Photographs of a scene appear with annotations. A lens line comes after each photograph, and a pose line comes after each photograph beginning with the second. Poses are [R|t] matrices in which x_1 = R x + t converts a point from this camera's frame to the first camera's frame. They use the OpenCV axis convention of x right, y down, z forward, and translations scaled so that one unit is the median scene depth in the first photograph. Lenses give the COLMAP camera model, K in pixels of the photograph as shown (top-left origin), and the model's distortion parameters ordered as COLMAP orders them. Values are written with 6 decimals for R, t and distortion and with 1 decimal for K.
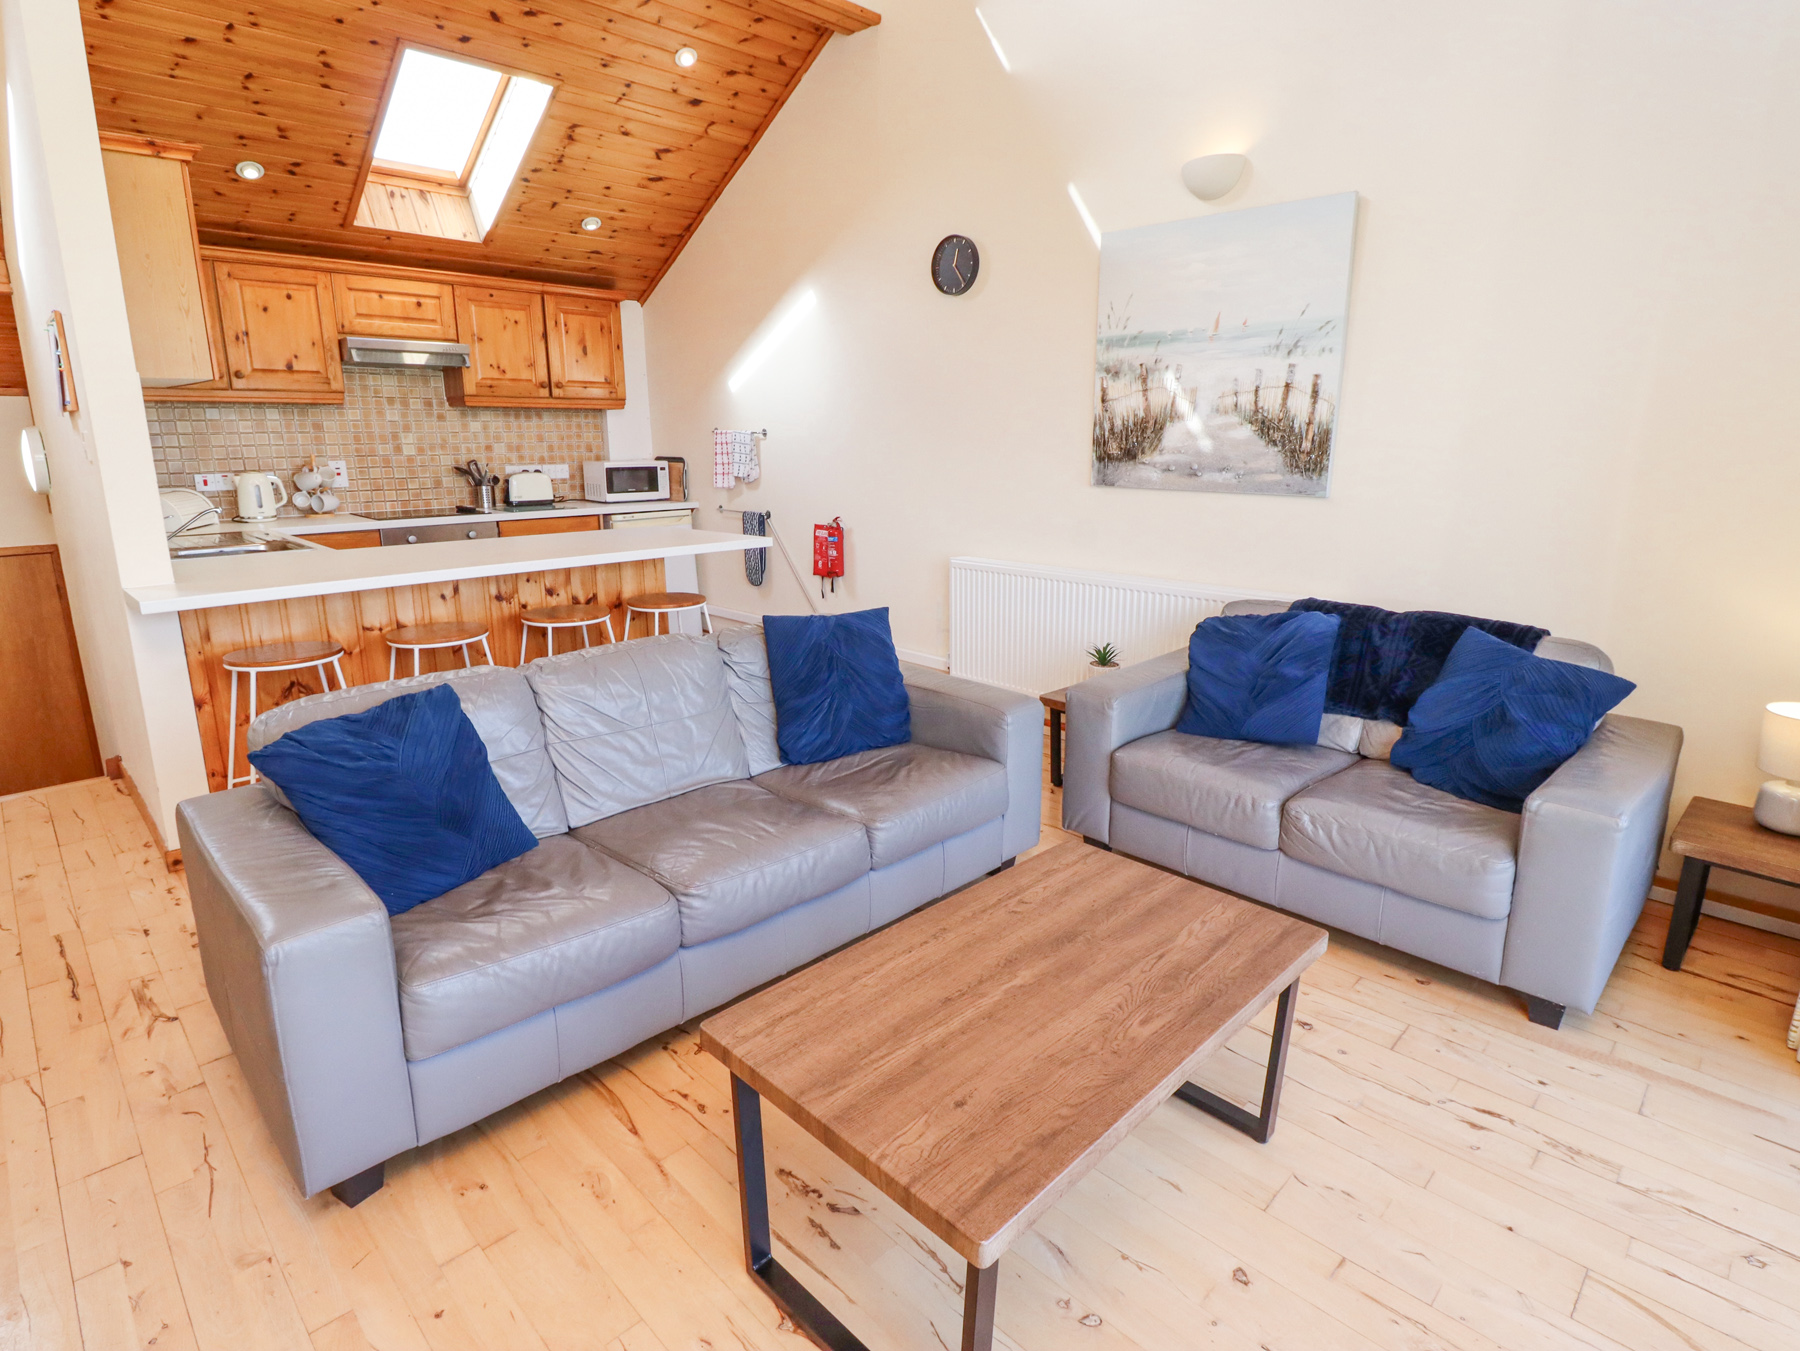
lens RADIAL K [[939.7, 0, 924.3], [0, 939.7, 648.9], [0, 0, 1]] dist [0.002823, -0.013992]
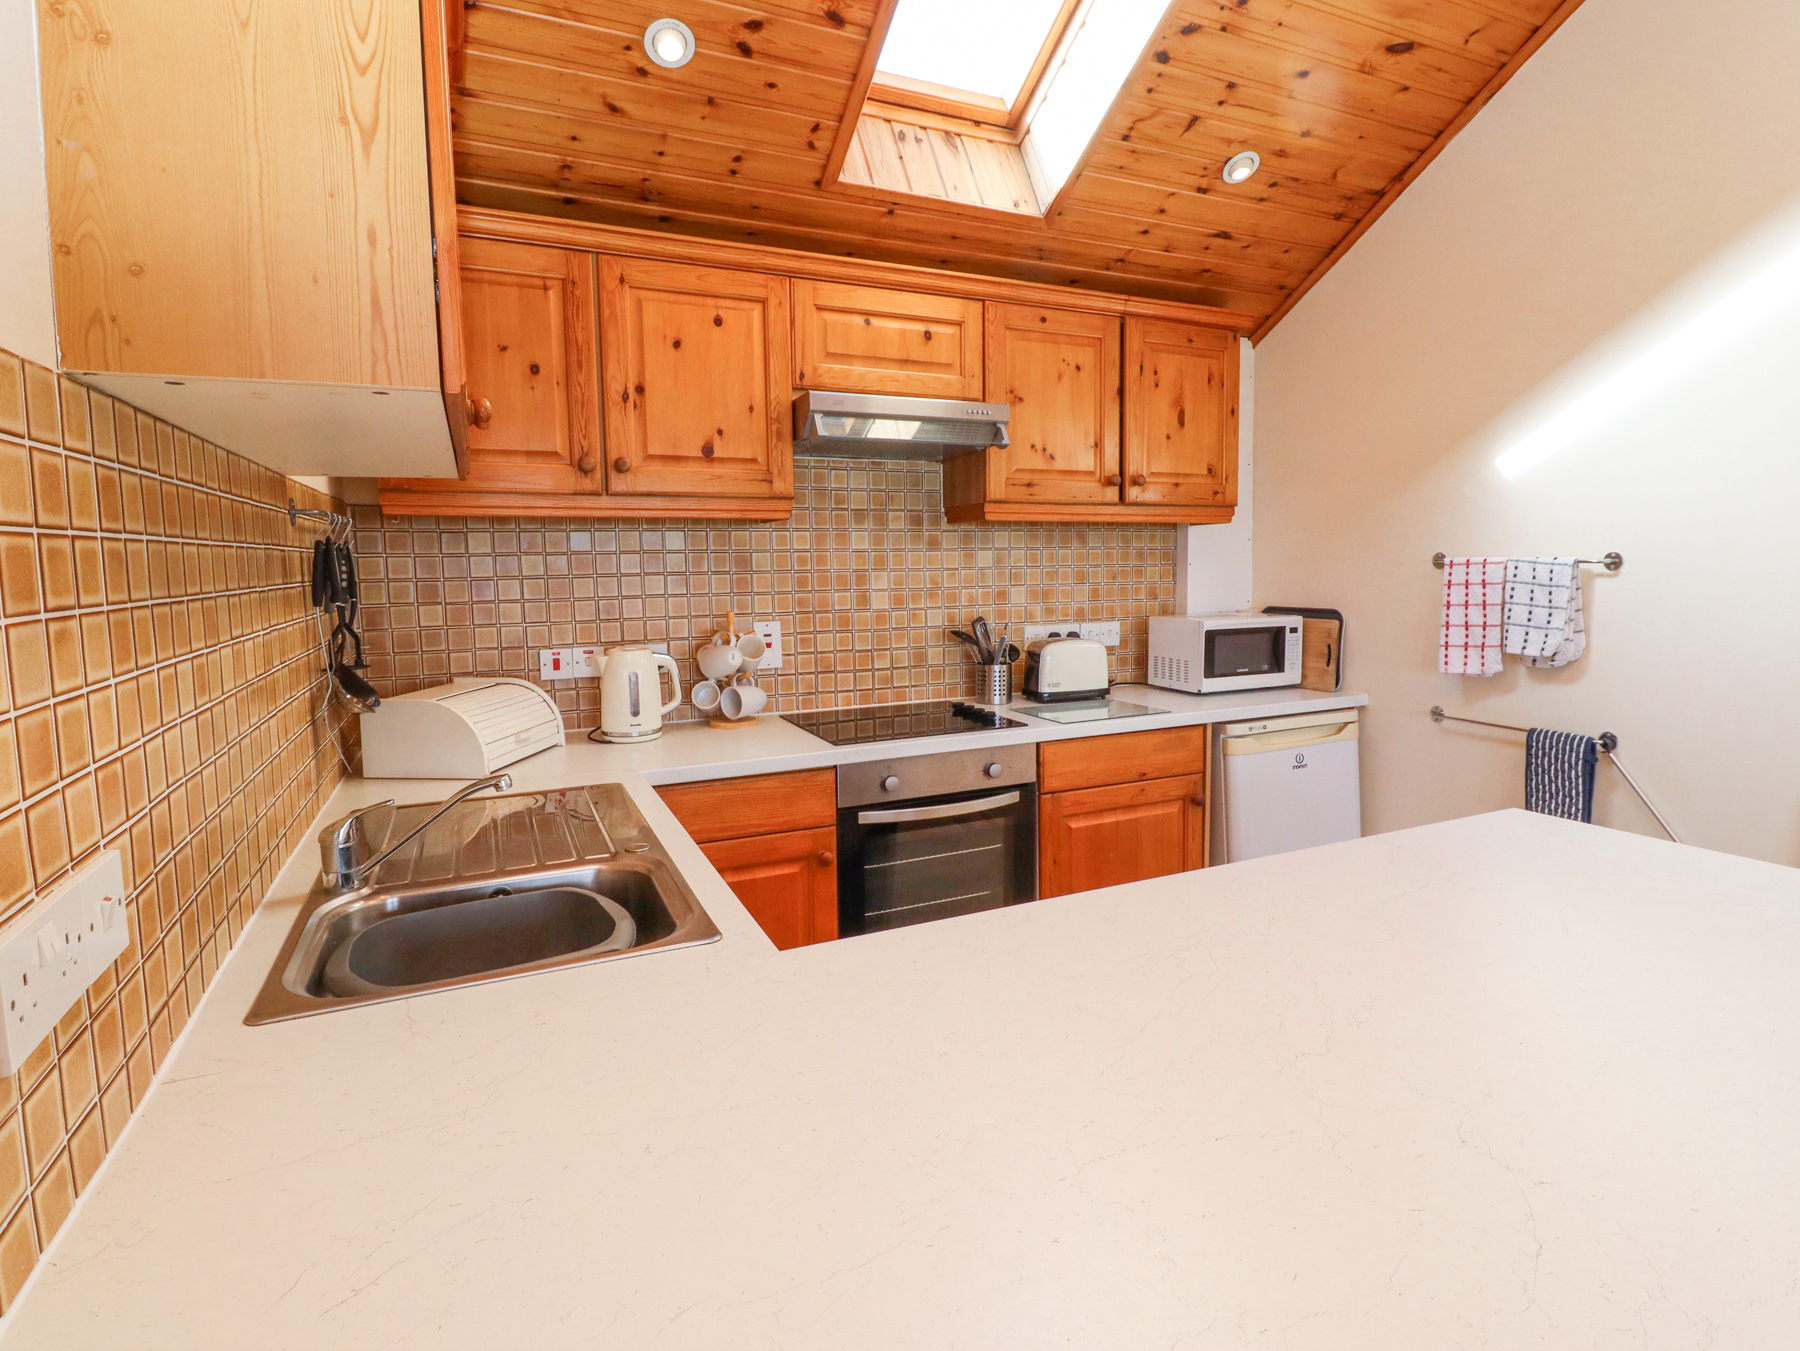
lens RADIAL K [[939.7, 0, 928.7], [0, 939.7, 648.4], [0, 0, 1]] dist [0.002823, -0.013992]
pose [[0.937461, 0.016543, -0.347697, -0.403247], [-0.063436, 0.990263, -0.123919, -0.143504], [0.342261, 0.138226, 0.929382, 0.609021]]
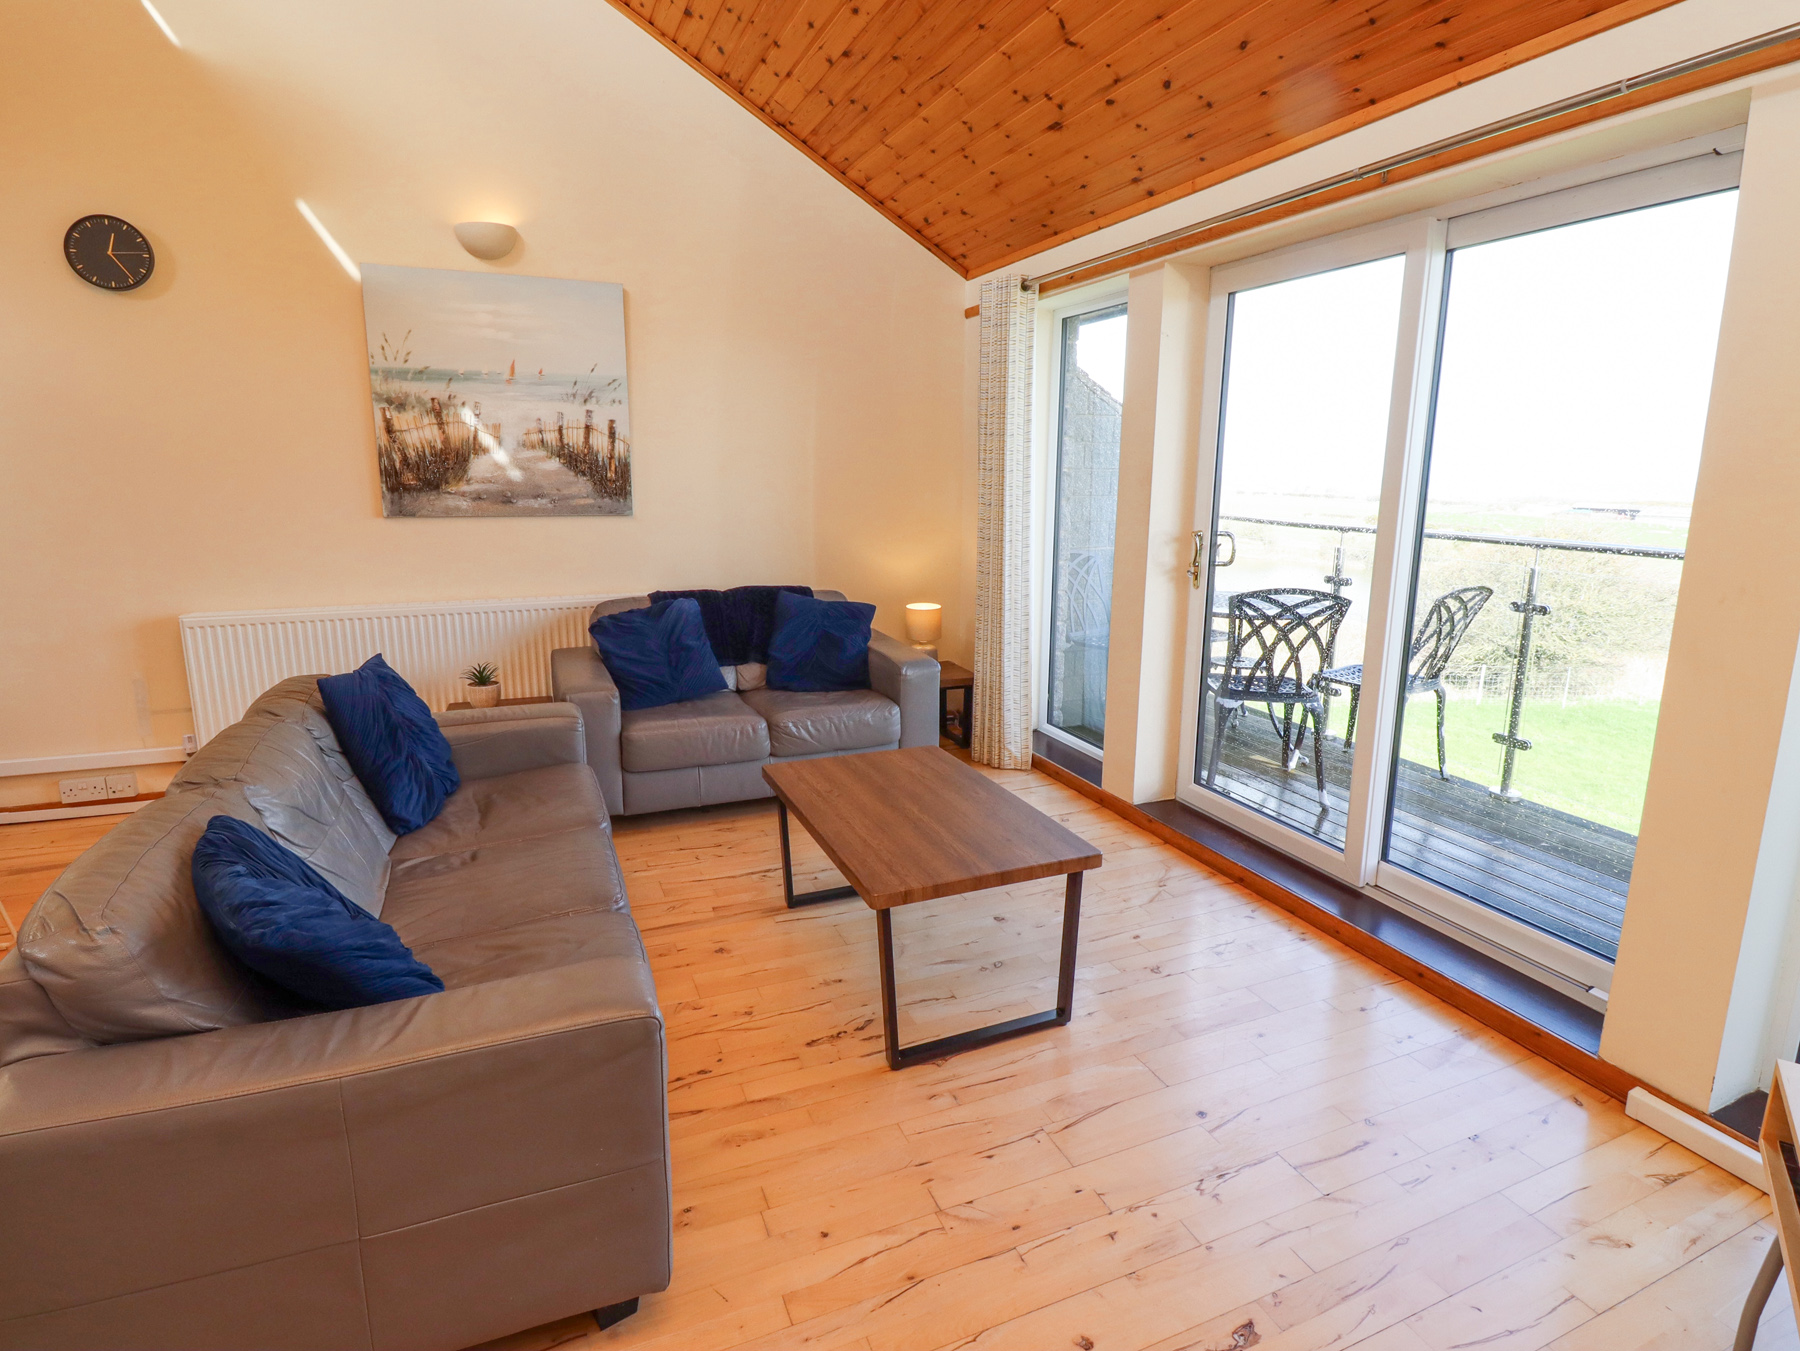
lens RADIAL K [[939.7, 0, 915.7], [0, 939.7, 648.8], [0, 0, 1]] dist [0.002823, -0.013992]
pose [[0.382154, -0.172557, 0.907845, -0.472285], [0.198980, 0.974732, 0.101511, -0.026770], [-0.902422, 0.141850, 0.406833, 0.112266]]
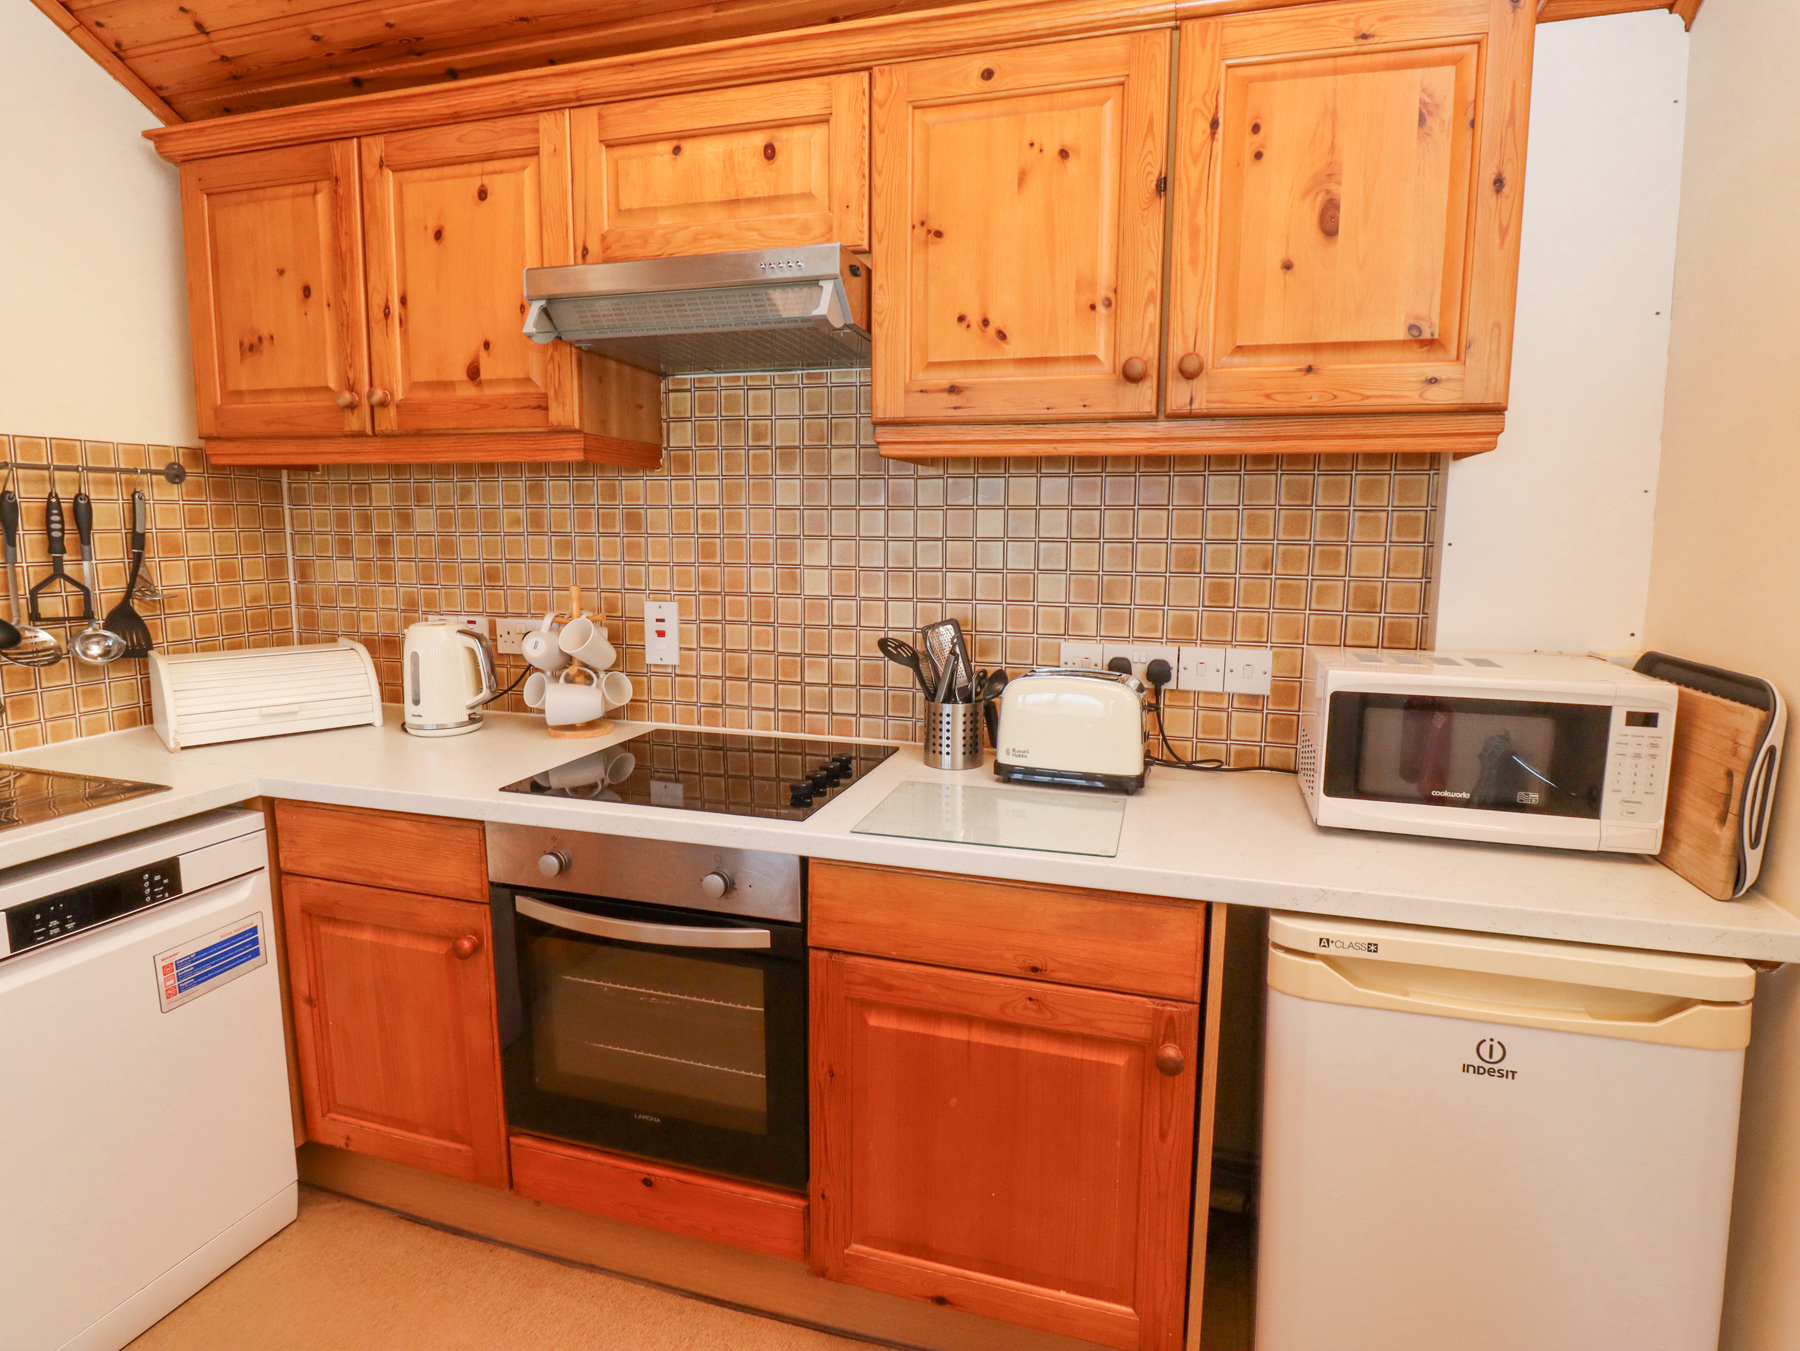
lens RADIAL K [[939.7, 0, 926.1], [0, 939.7, 642.9], [0, 0, 1]] dist [0.002823, -0.013992]
pose [[0.471236, 0.109607, -0.875170, -0.241879], [-0.207670, 0.978141, 0.010683, -0.249368], [0.857210, 0.176712, 0.483697, 1.063876]]
